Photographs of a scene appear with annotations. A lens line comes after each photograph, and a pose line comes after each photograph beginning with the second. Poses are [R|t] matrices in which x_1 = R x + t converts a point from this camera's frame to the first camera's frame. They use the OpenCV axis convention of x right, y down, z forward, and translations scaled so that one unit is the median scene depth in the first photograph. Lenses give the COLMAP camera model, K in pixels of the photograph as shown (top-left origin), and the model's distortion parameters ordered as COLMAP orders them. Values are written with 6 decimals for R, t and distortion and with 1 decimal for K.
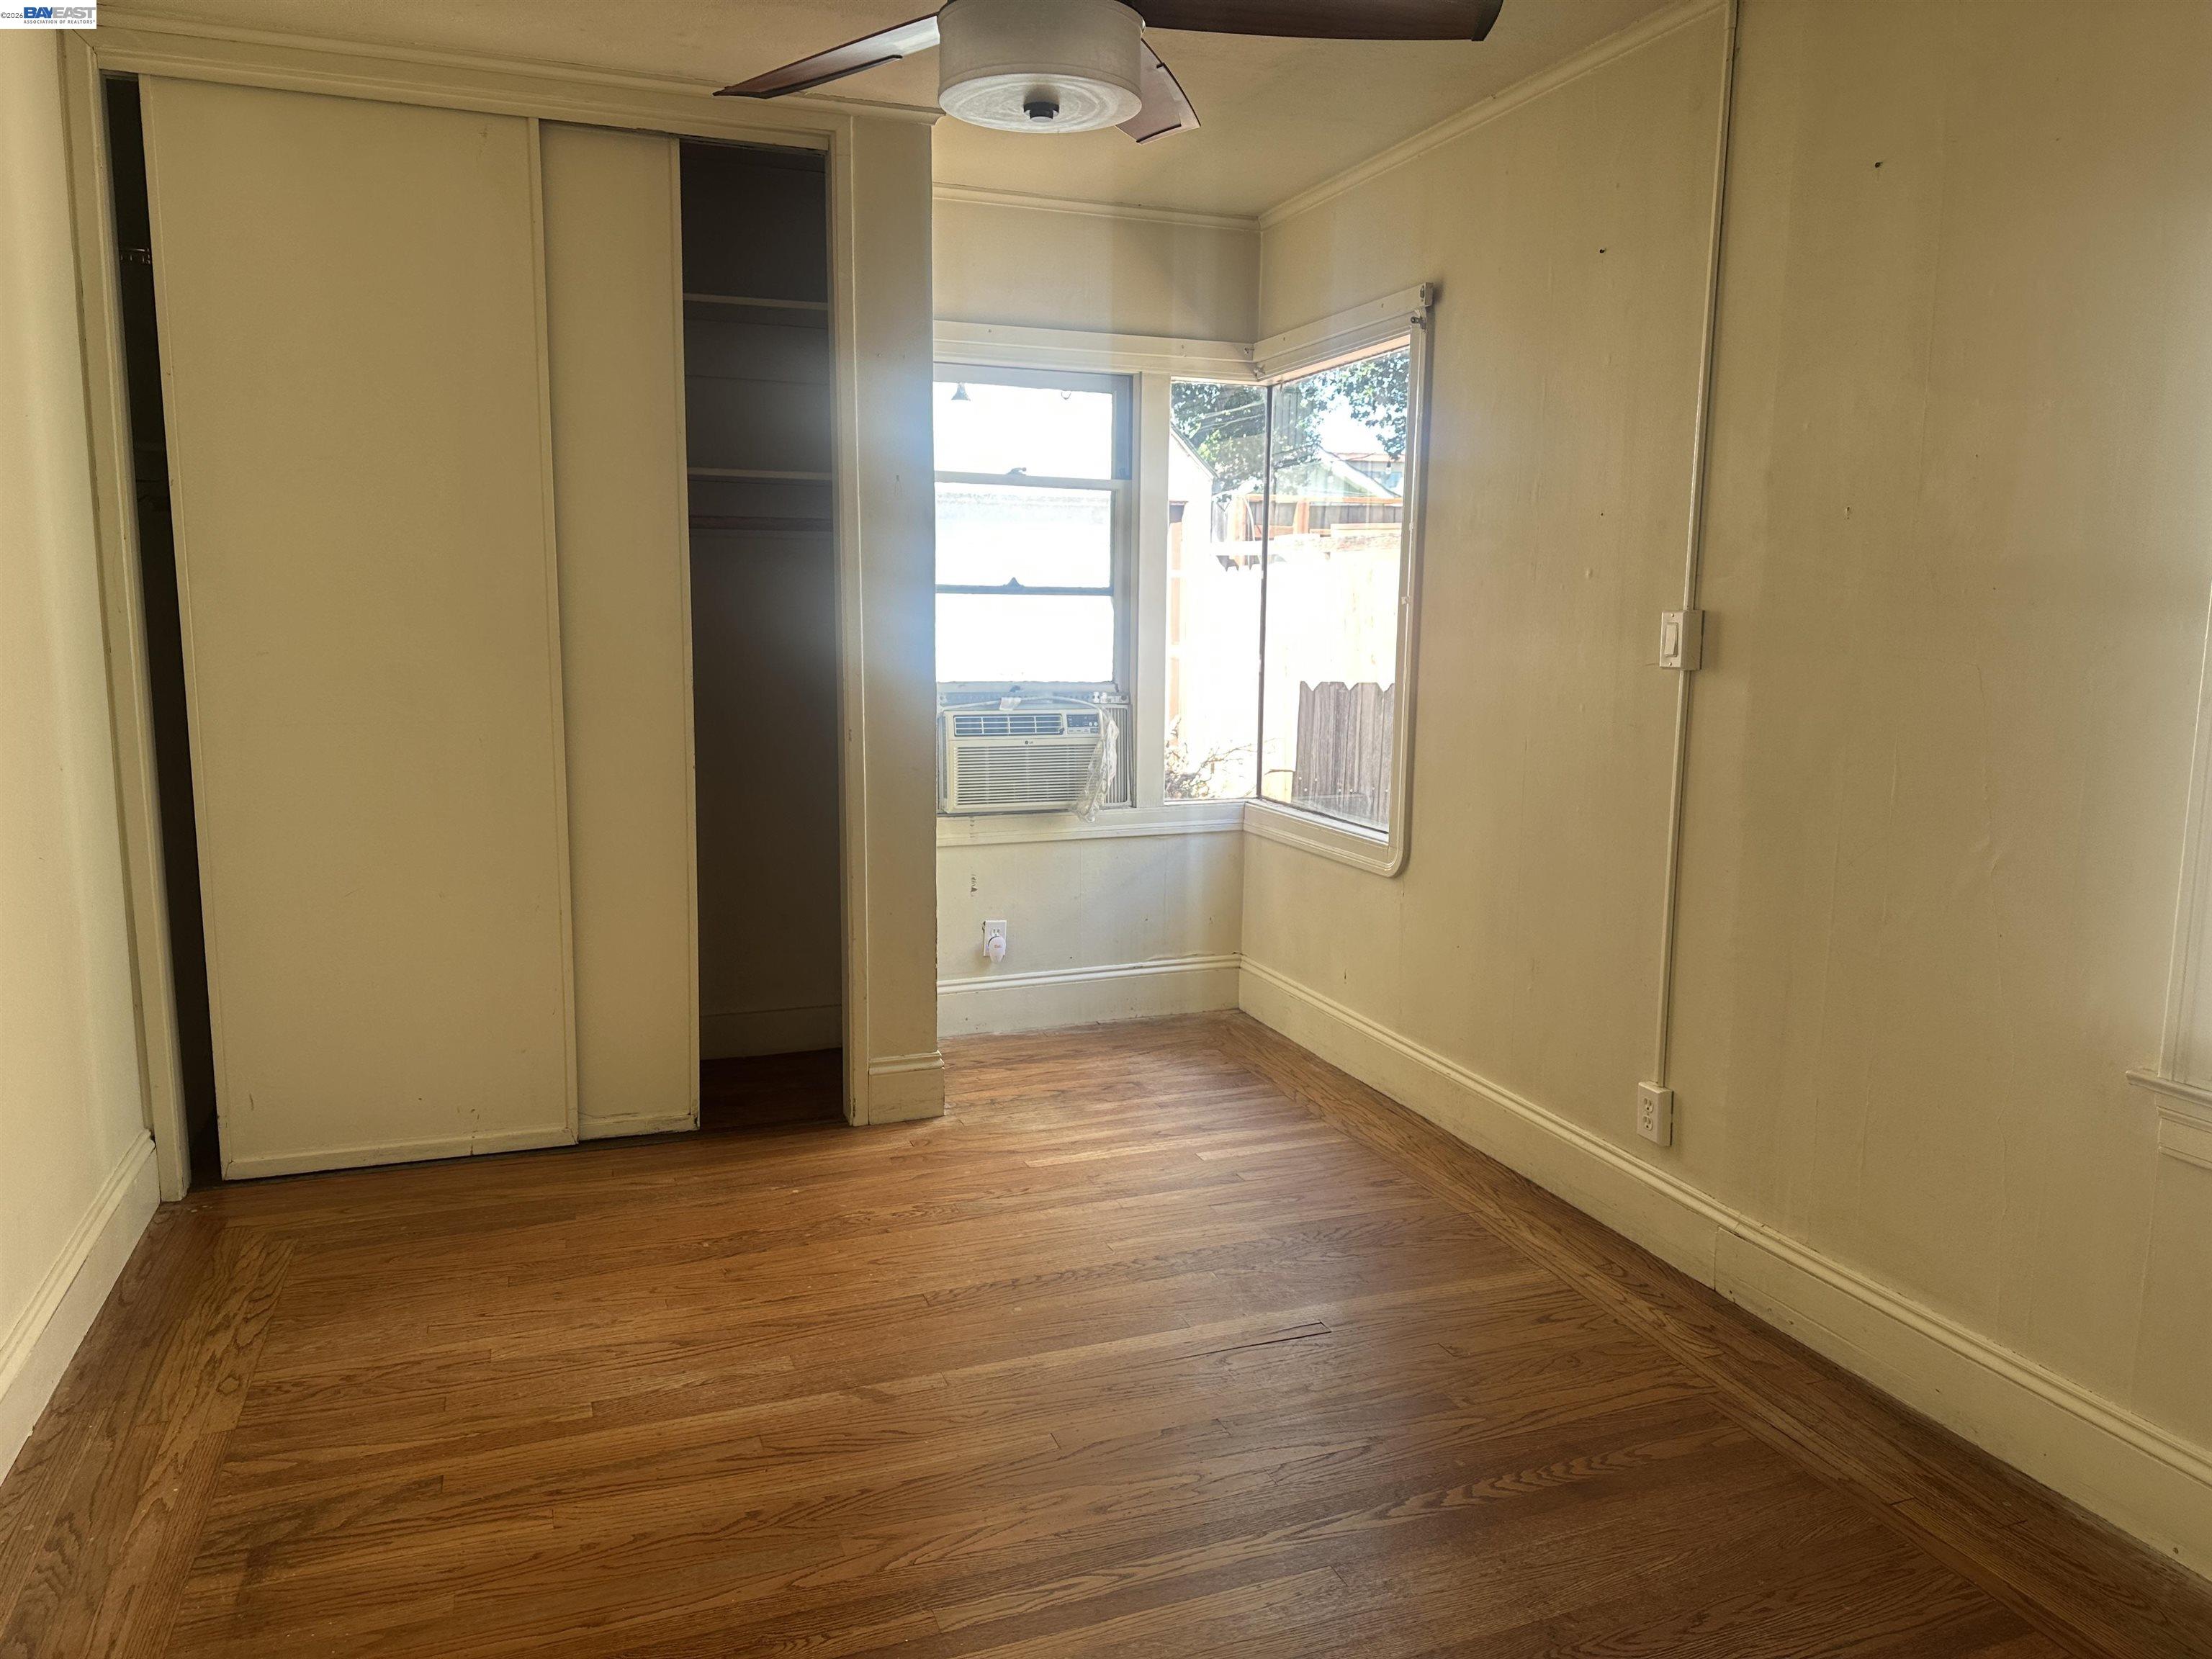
lens RADIAL K [[1552.4, 0, 1104.8], [0, 1552.4, 826.6], [0, 0, 1]] dist [0.068232, -0.082041]
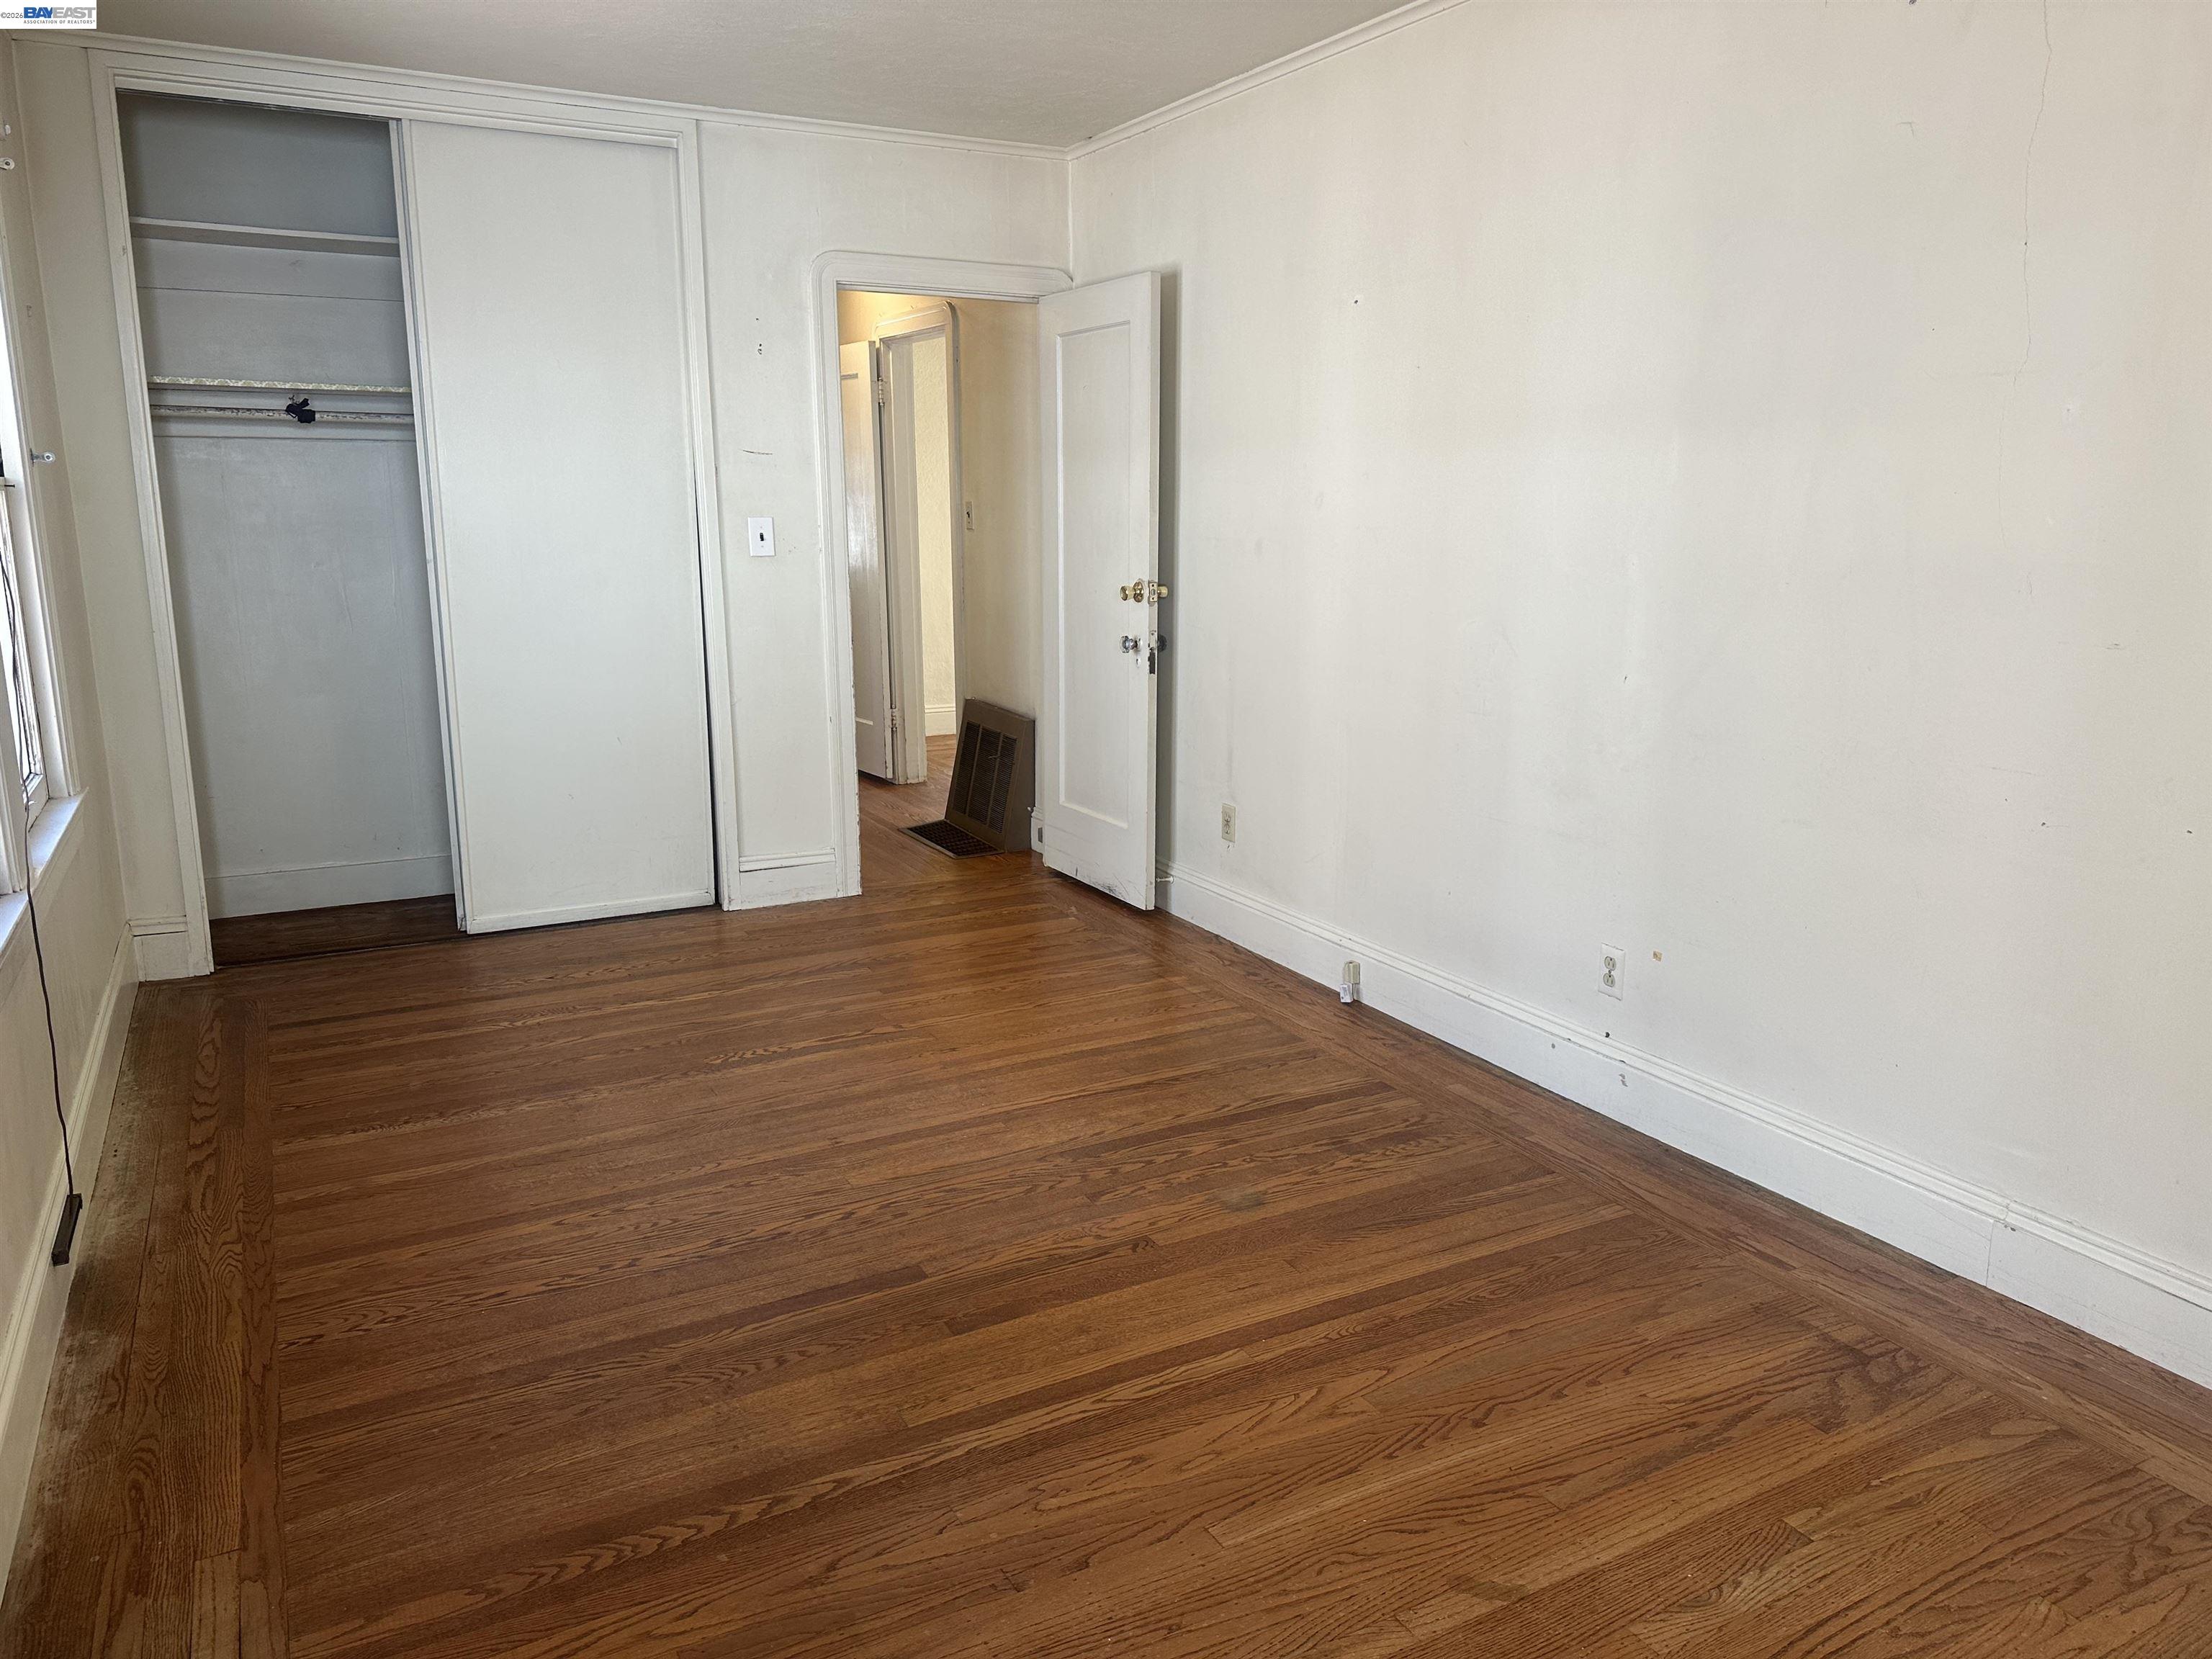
lens RADIAL K [[1552.4, 0, 1107.9], [0, 1552.4, 829.9], [0, 0, 1]] dist [0.068232, -0.082041]
pose [[-0.990683, 0.017791, -0.135019, 0.138928], [-0.031912, 0.933498, 0.357159, -0.265961], [0.132394, 0.358140, -0.924234, 1.750432]]
